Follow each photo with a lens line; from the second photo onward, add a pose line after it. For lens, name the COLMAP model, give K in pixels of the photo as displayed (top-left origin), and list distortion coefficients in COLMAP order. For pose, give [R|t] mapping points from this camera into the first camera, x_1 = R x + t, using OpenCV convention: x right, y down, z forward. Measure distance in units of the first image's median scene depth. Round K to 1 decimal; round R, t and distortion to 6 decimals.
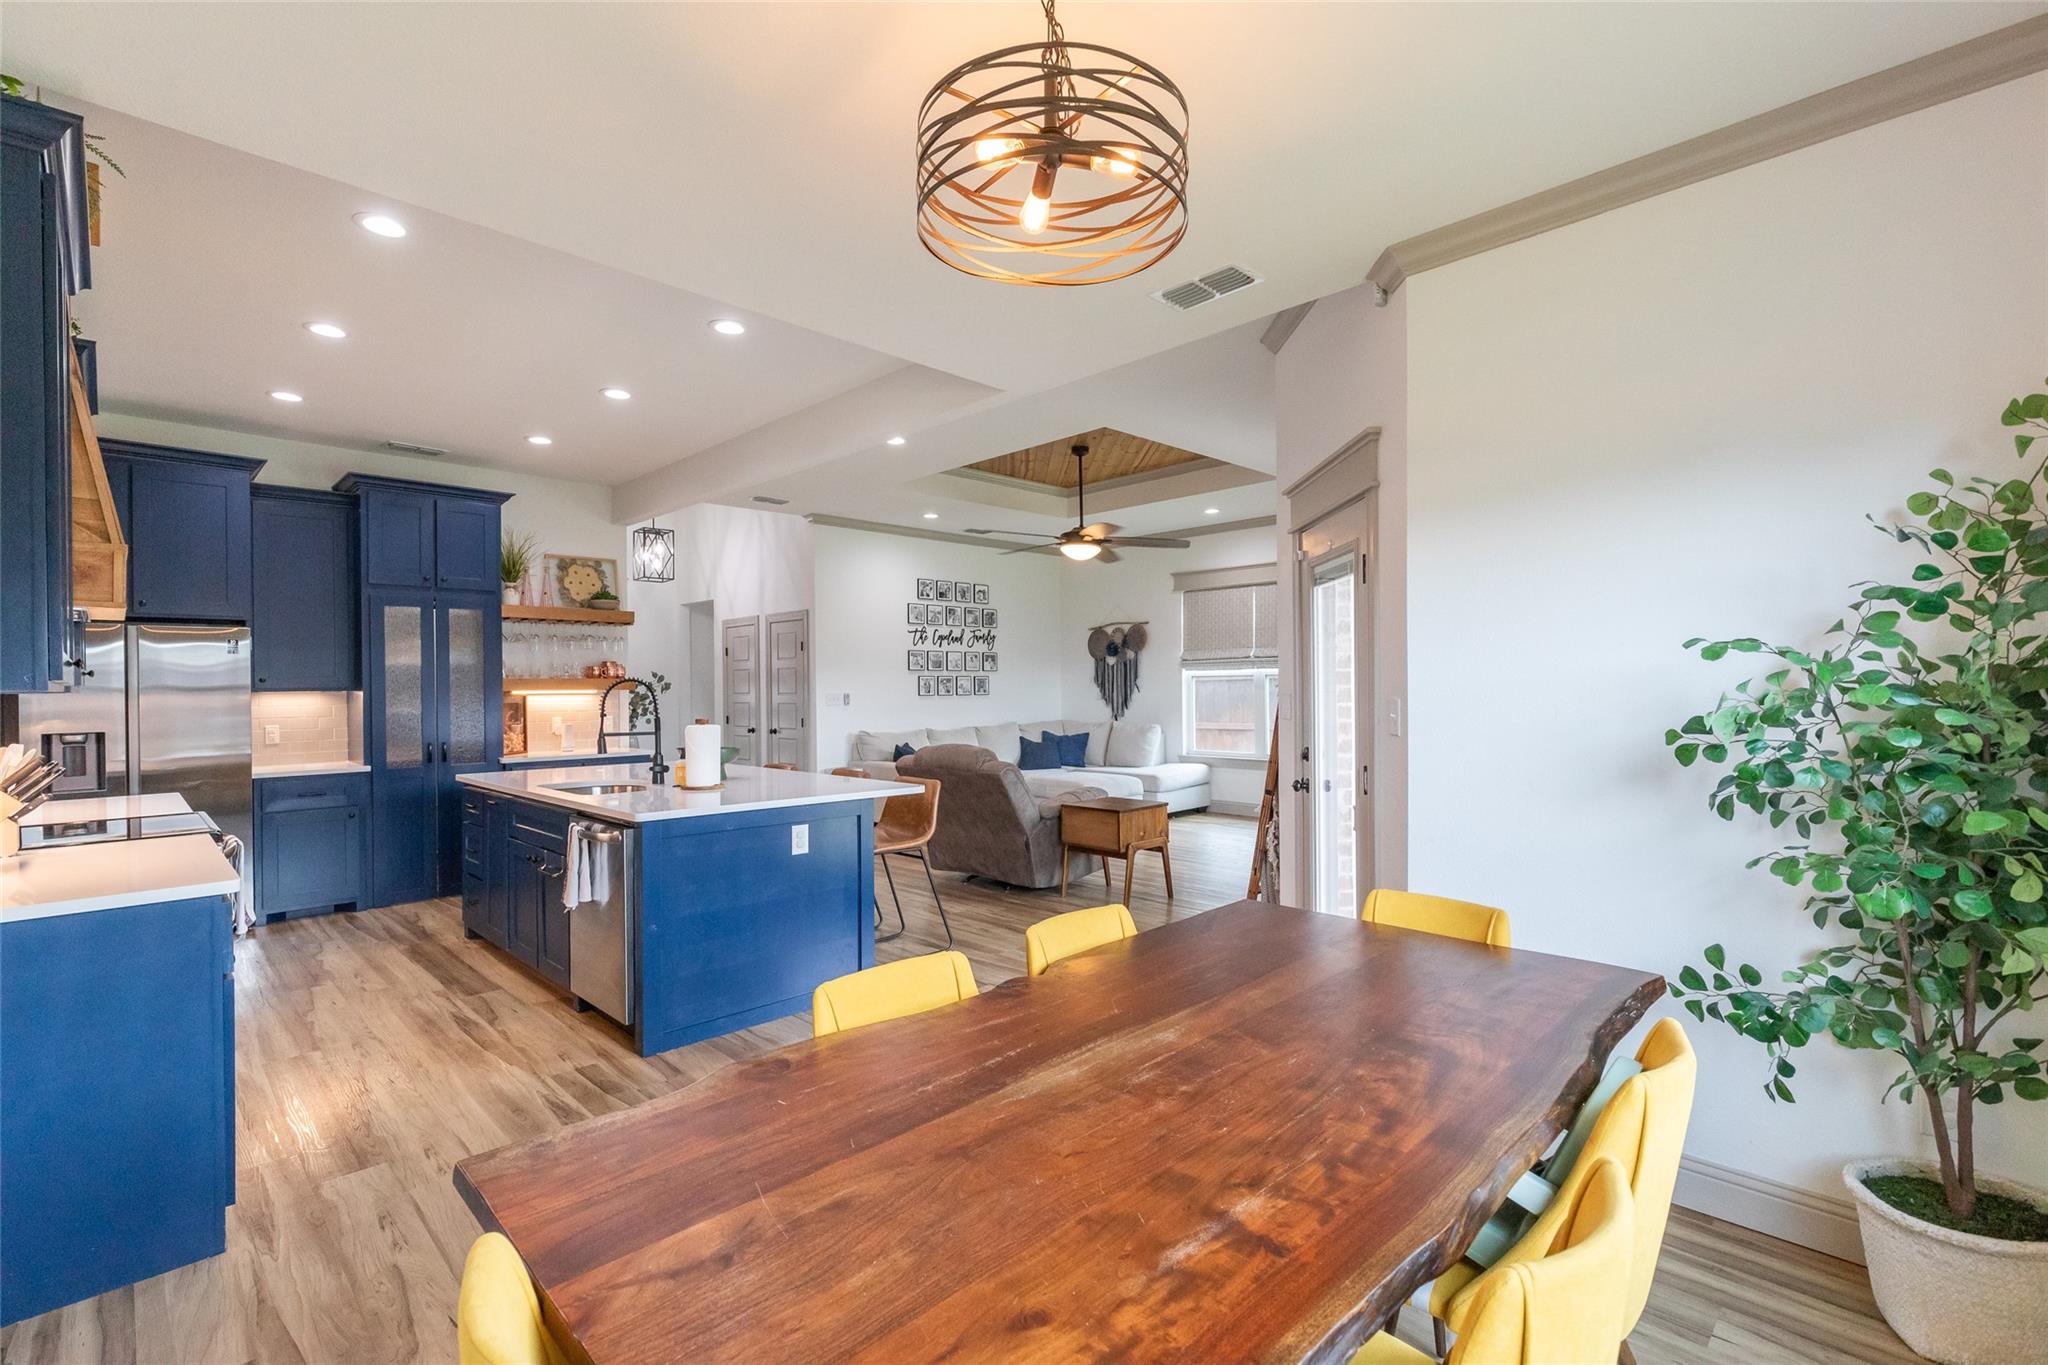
lens RADIAL K [[927.7, 0, 1028.3], [0, 927.7, 687.2], [0, 0, 1]] dist [0.008902, -0.000904]
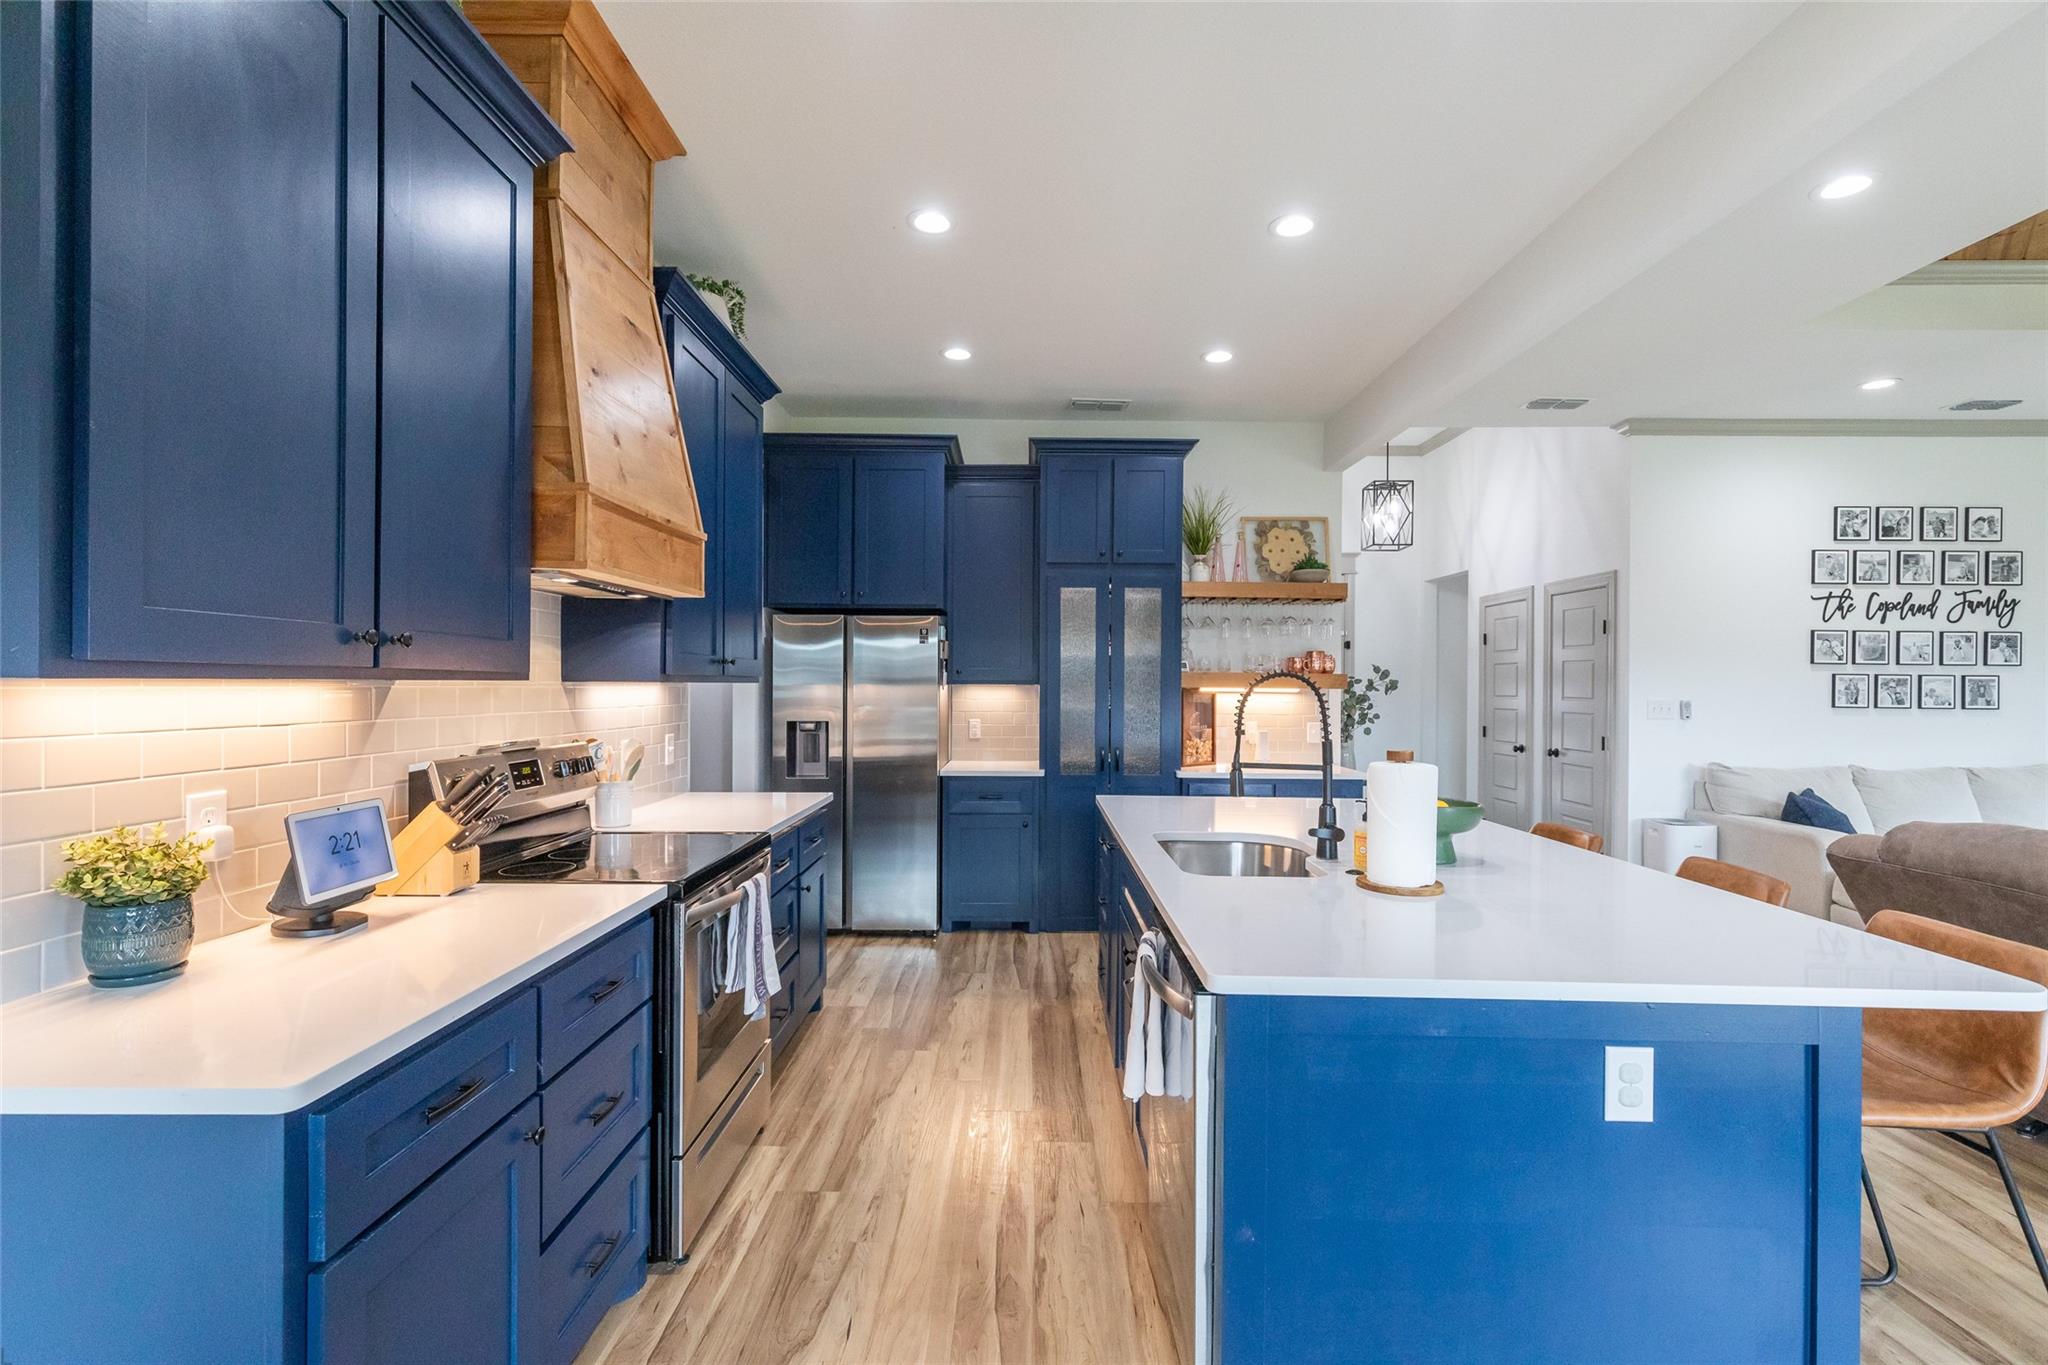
lens RADIAL K [[927.7, 0, 1025.8], [0, 927.7, 685.6], [0, 0, 1]] dist [0.008902, -0.000904]
pose [[0.708235, 0.016801, -0.705777, -0.084073], [-0.015968, 0.999842, 0.007778, -0.001613], [0.705796, 0.005761, 0.708392, 0.301016]]
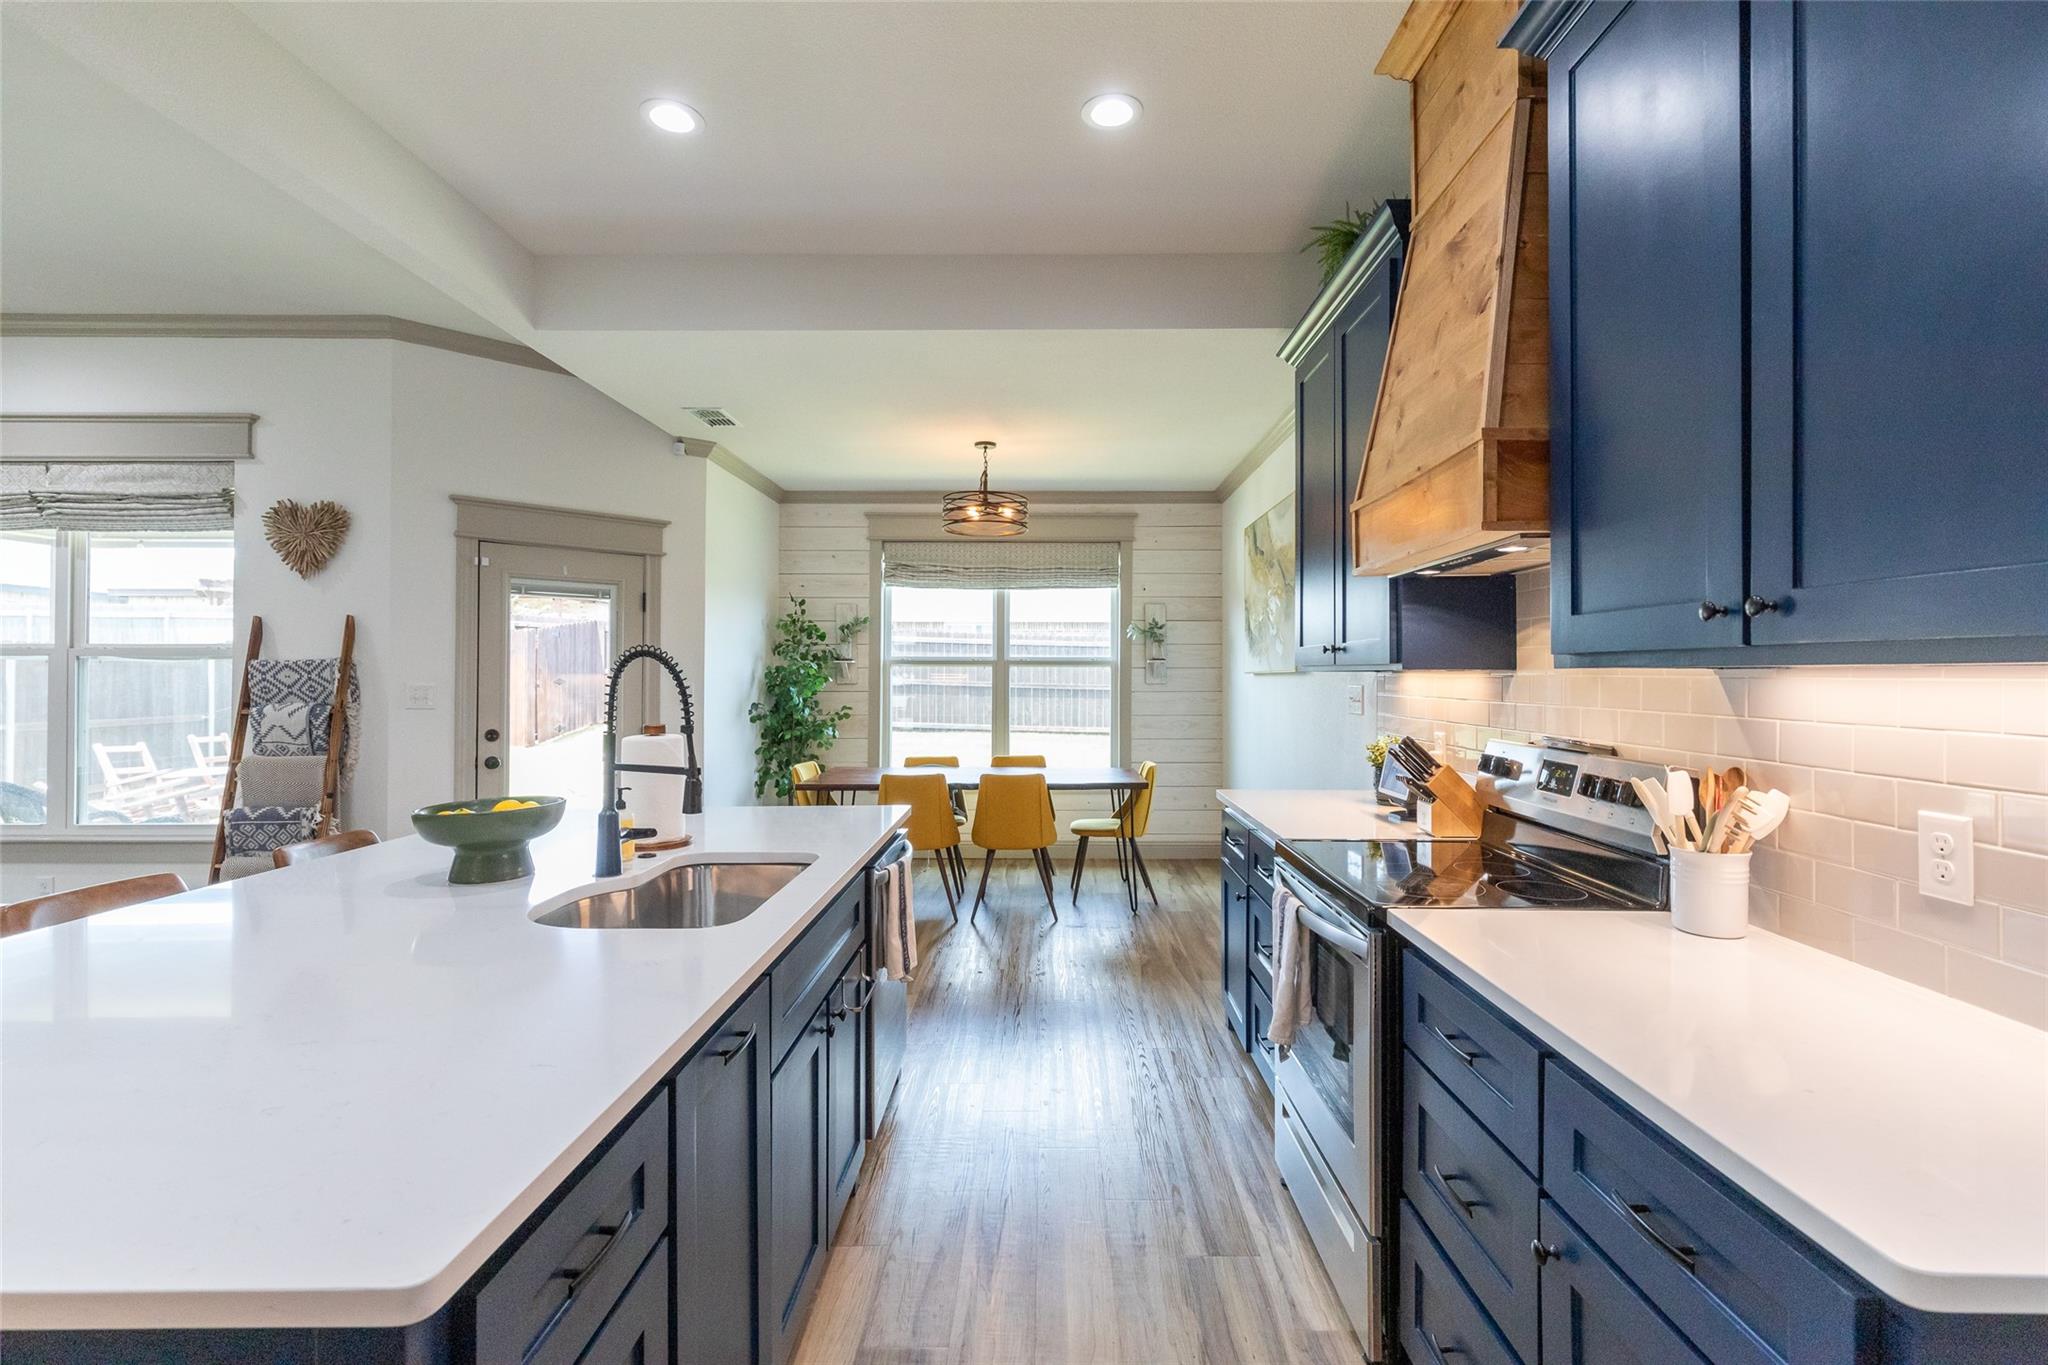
lens RADIAL K [[927.7, 0, 1028.0], [0, 927.7, 685.9], [0, 0, 1]] dist [0.008902, -0.000904]
pose [[-0.691504, 0.018071, 0.722147, -1.187600], [0.012901, 0.999837, -0.012666, 0.030481], [-0.722258, 0.000557, -0.691624, 1.324918]]
